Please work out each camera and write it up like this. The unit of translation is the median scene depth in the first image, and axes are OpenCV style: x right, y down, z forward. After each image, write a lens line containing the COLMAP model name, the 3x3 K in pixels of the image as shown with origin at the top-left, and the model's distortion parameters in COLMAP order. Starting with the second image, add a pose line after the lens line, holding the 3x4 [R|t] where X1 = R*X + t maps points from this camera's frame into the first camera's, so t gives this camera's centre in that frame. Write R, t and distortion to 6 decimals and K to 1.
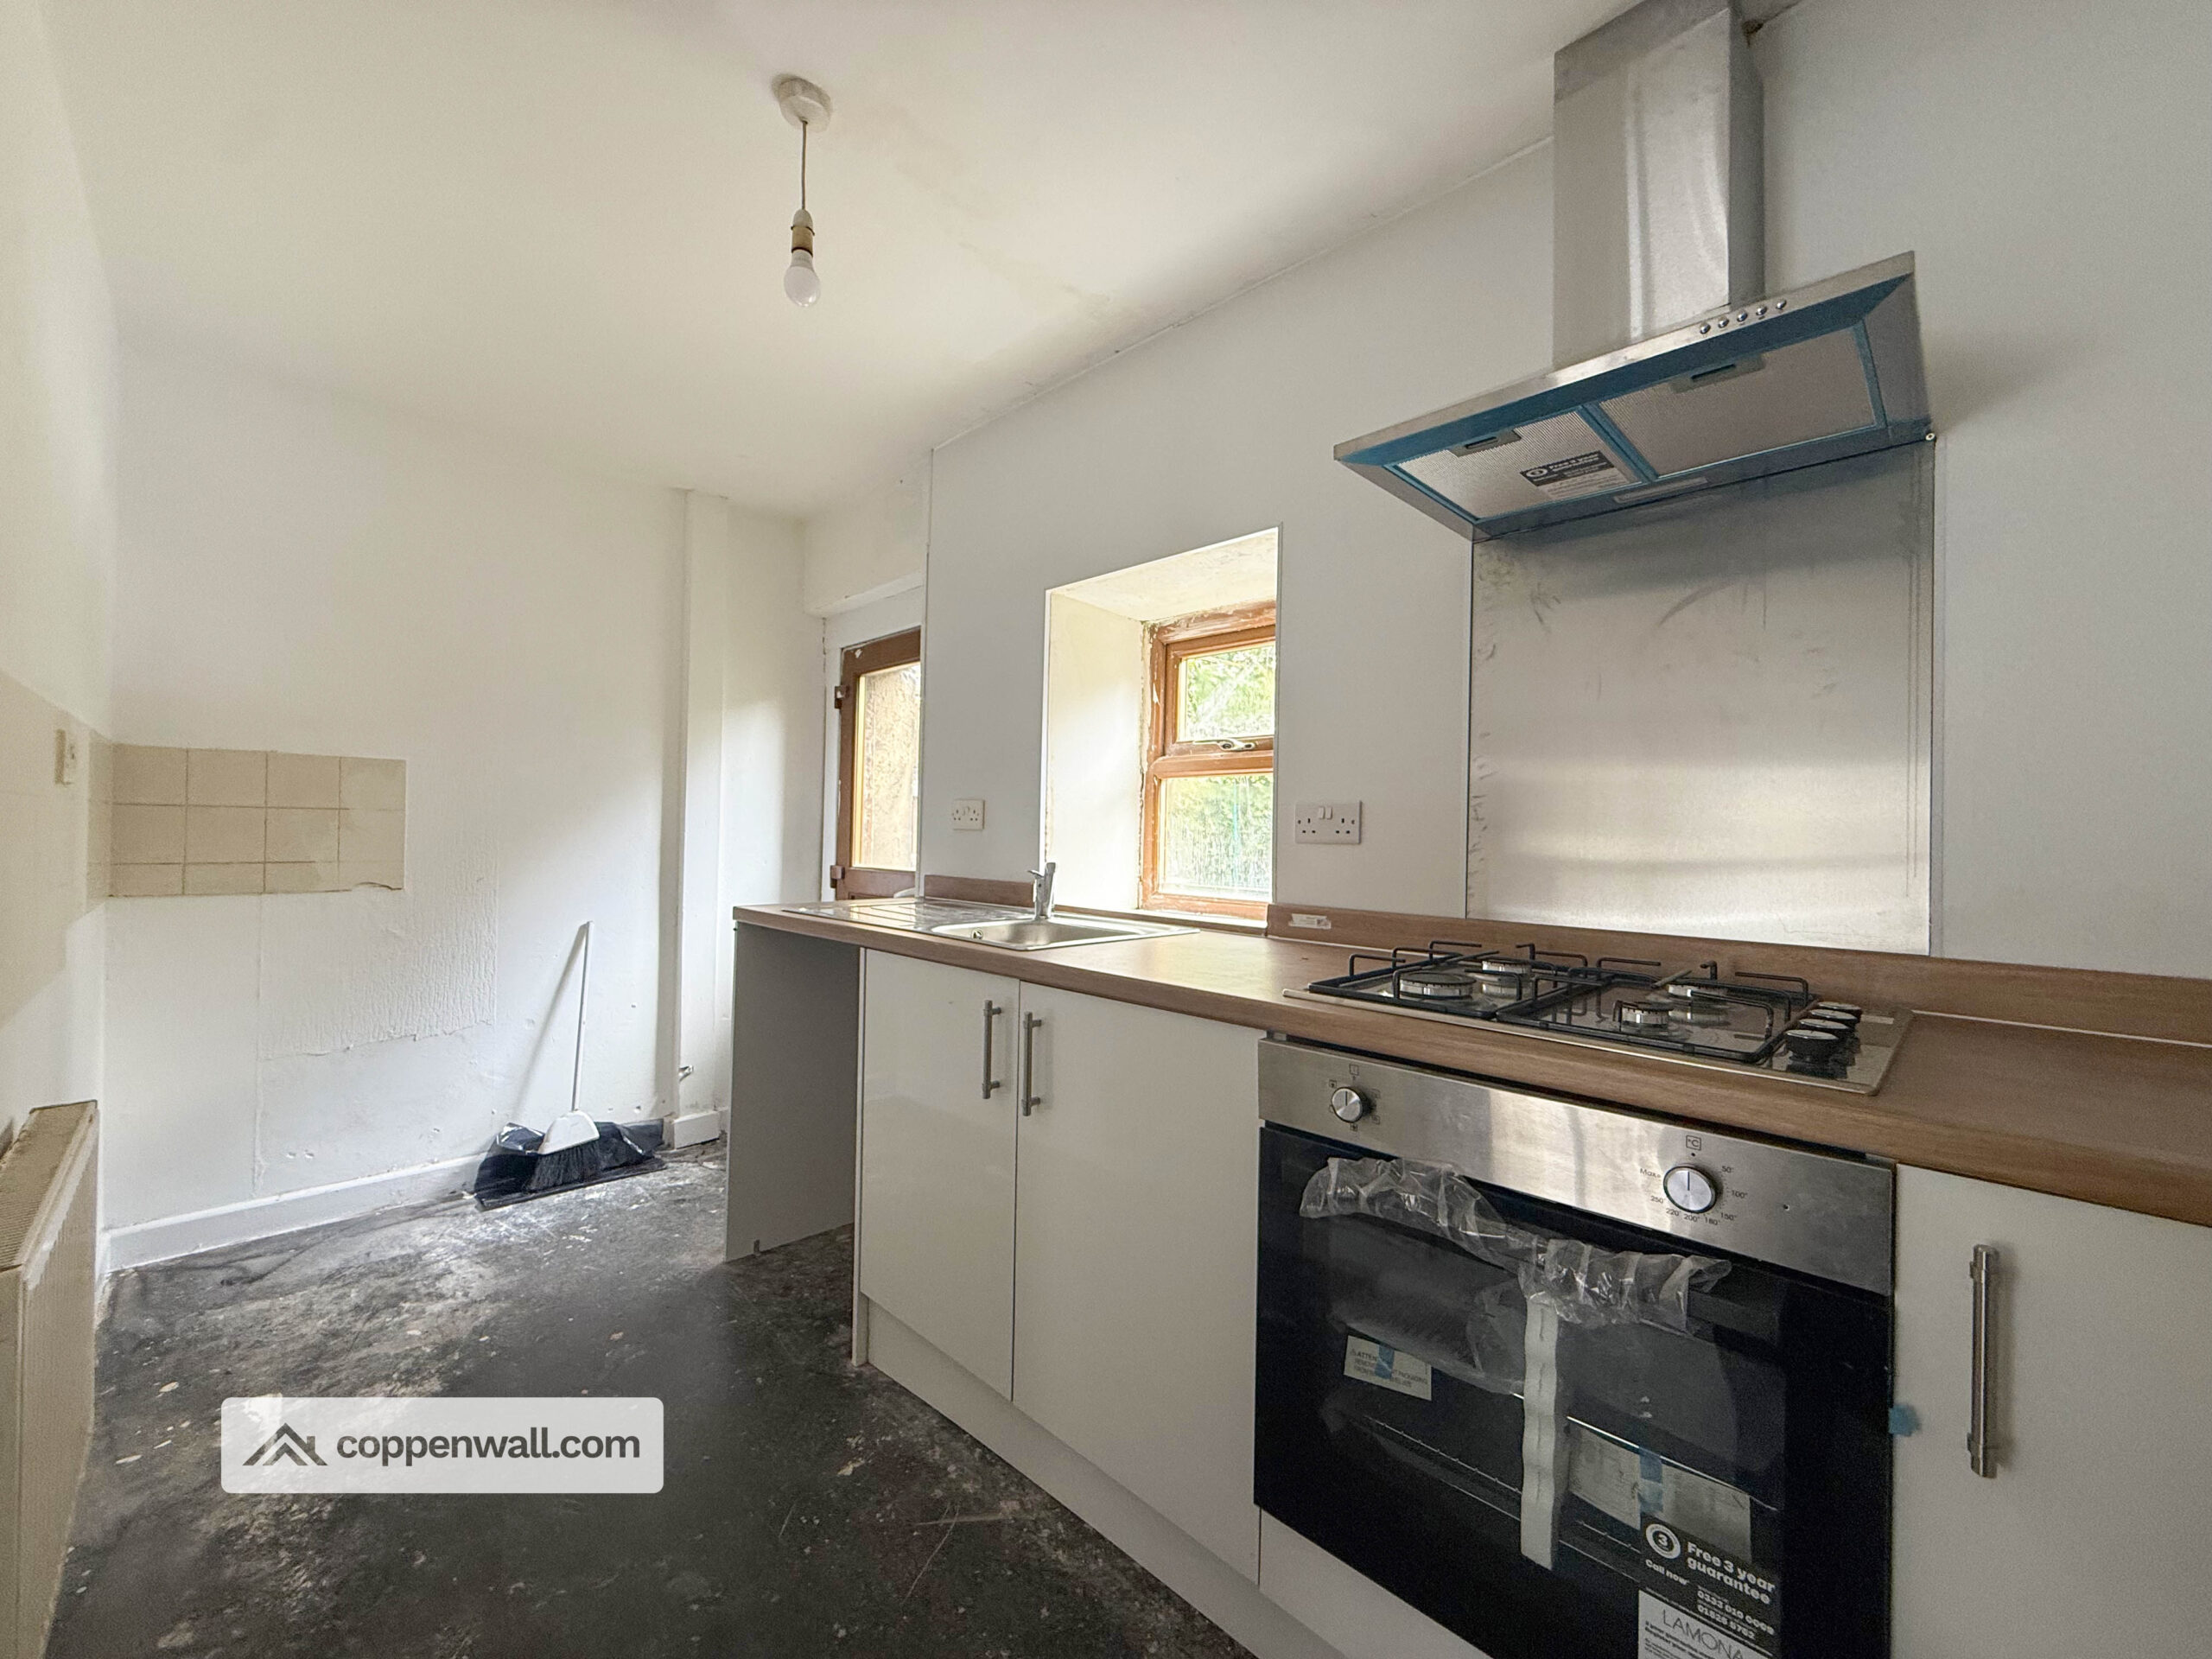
lens RADIAL K [[881.4, 0, 1095.1], [0, 881.4, 833.4], [0, 0, 1]] dist [-0.002108, 0.000999]
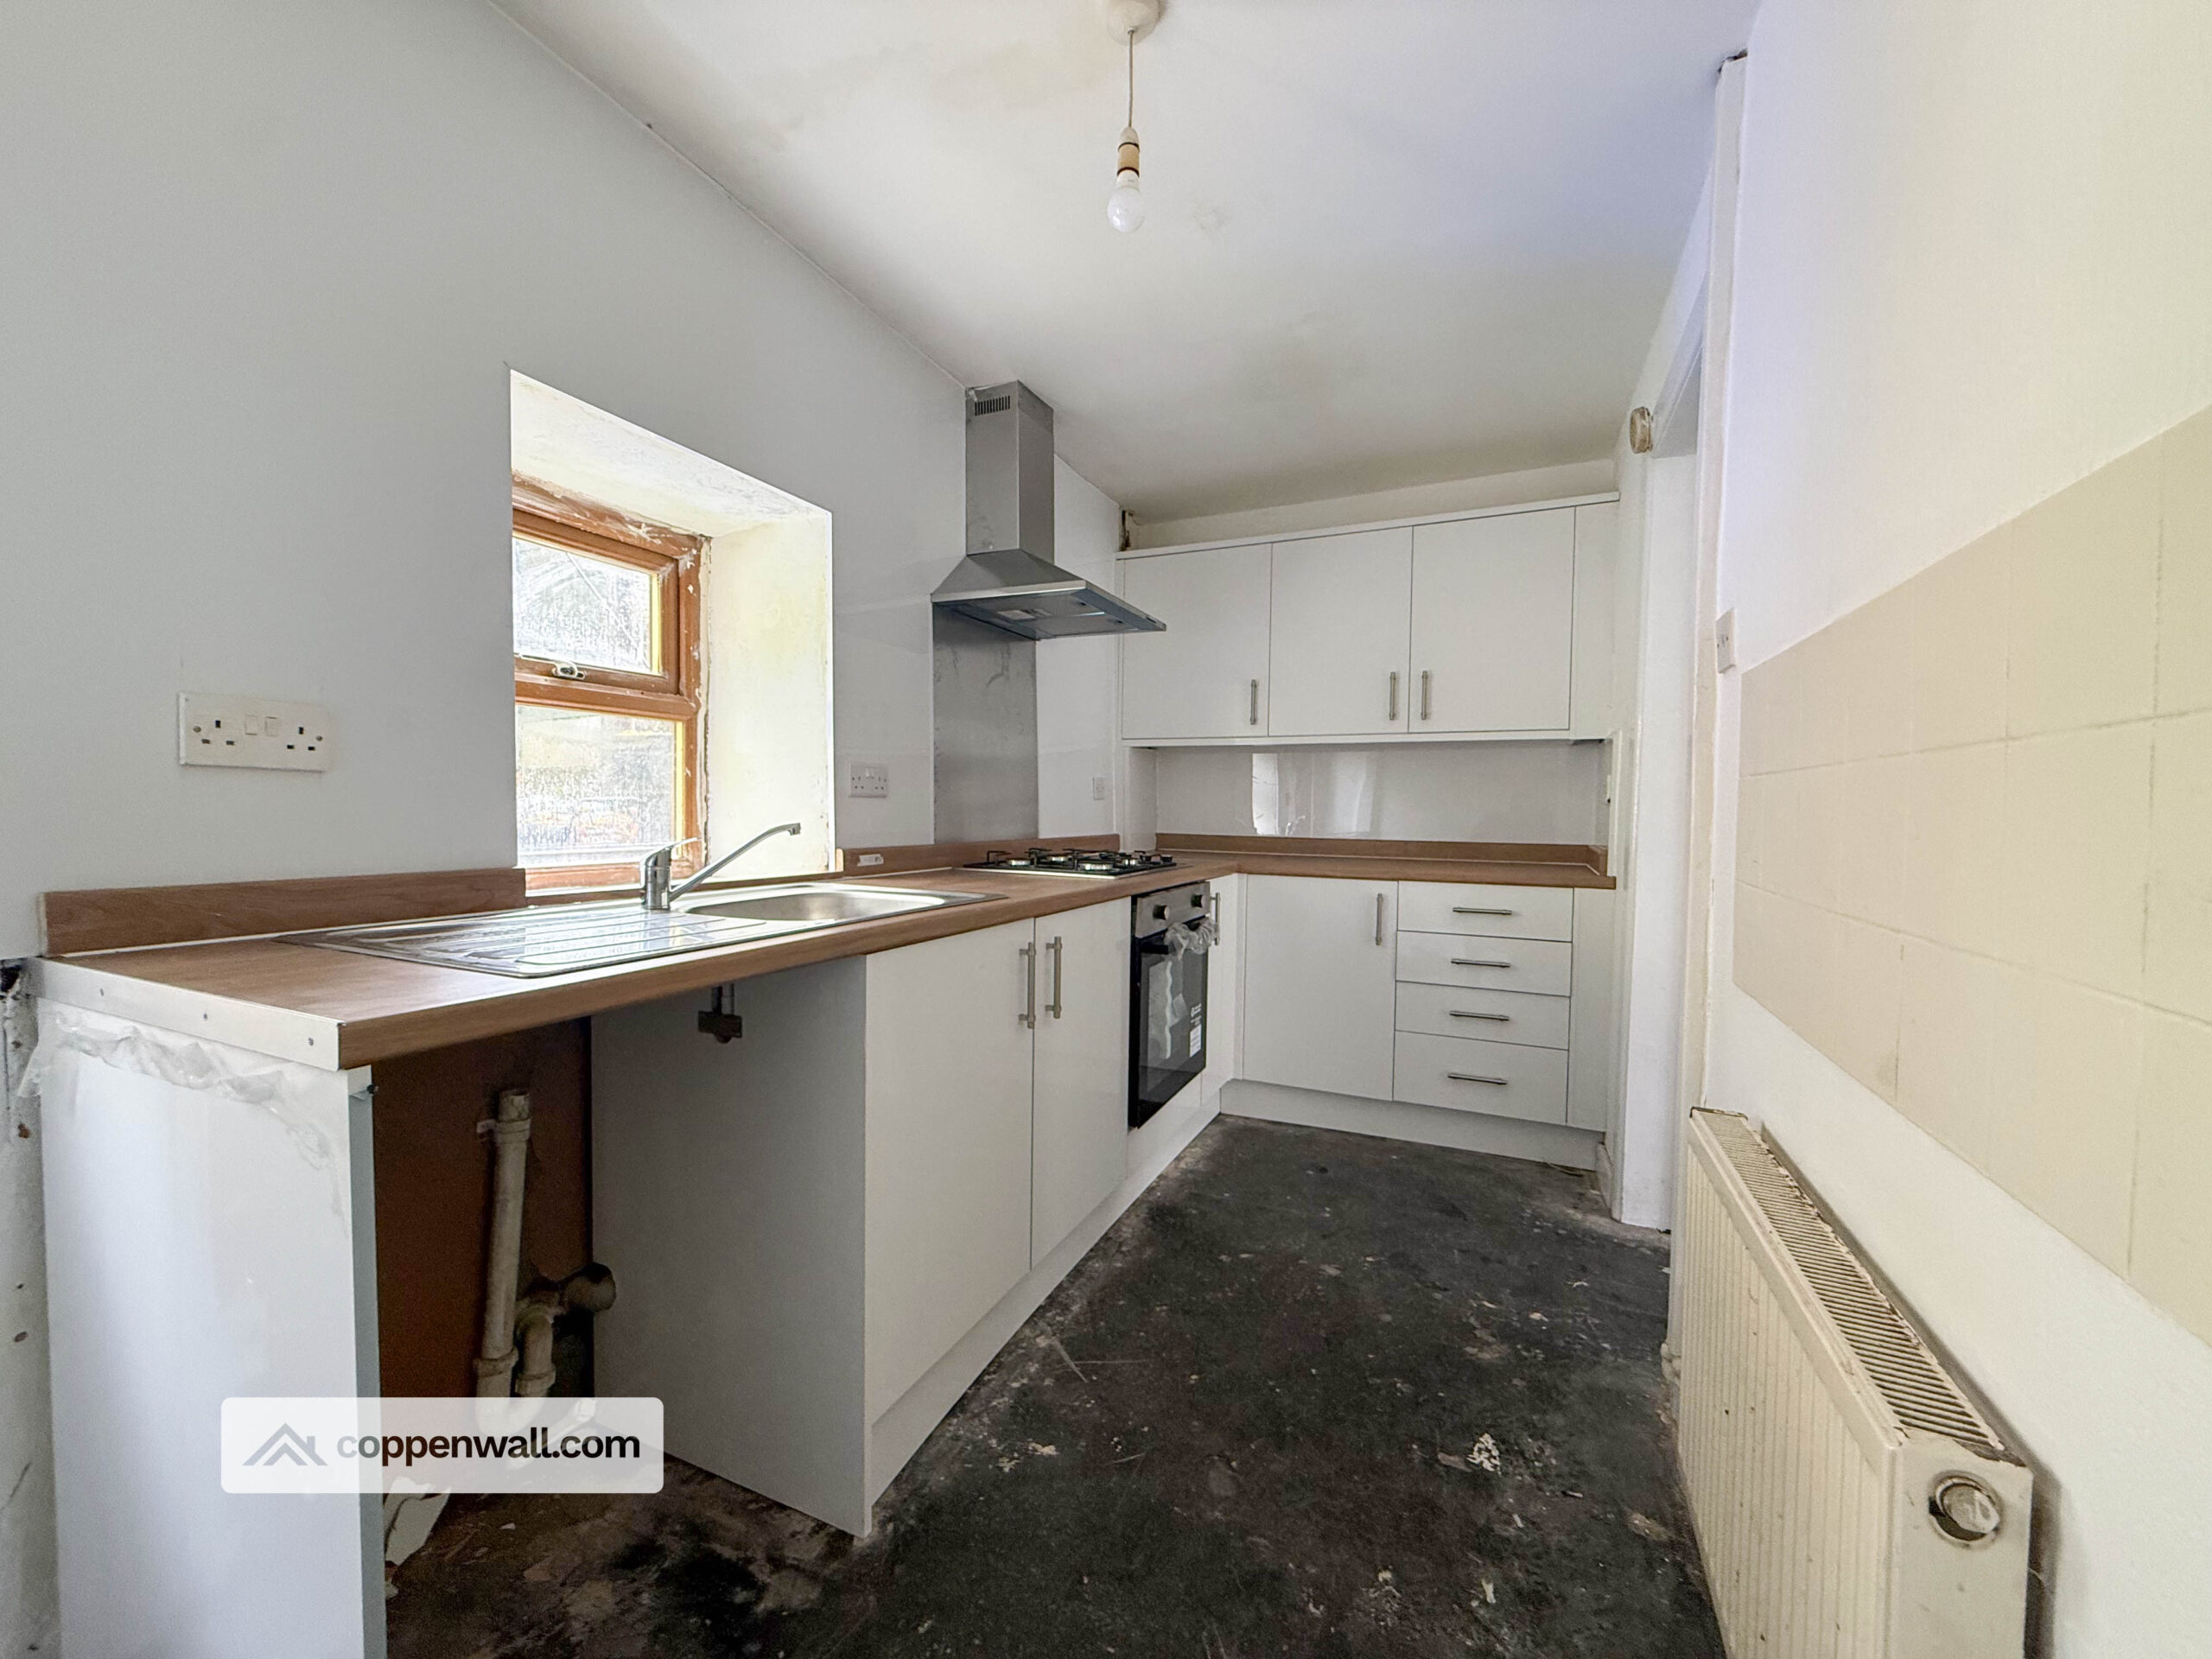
lens RADIAL K [[881.4, 0, 1098.4], [0, 881.4, 832.3], [0, 0, 1]] dist [-0.002108, 0.000999]
pose [[-0.353264, -0.052123, 0.934070, -1.149271], [-0.023786, 0.998624, 0.046729, -0.005989], [-0.935221, -0.005710, -0.354018, 1.269351]]
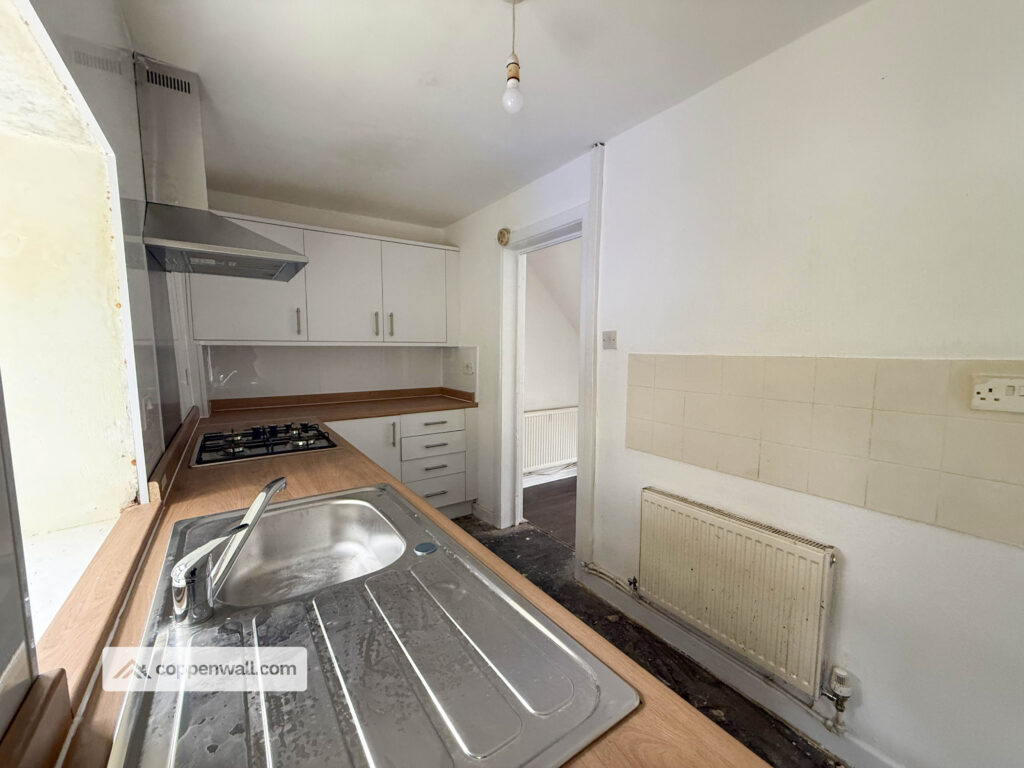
lens RADIAL K [[408.0, 0, 512.2], [0, 408.0, 386.5], [0, 0, 1]] dist [-0.002108, 0.000999]
pose [[-0.985149, -0.039689, 0.167053, -0.449572], [-0.024266, 0.995335, 0.093377, -0.138142], [-0.169979, 0.087936, -0.981516, 1.706142]]
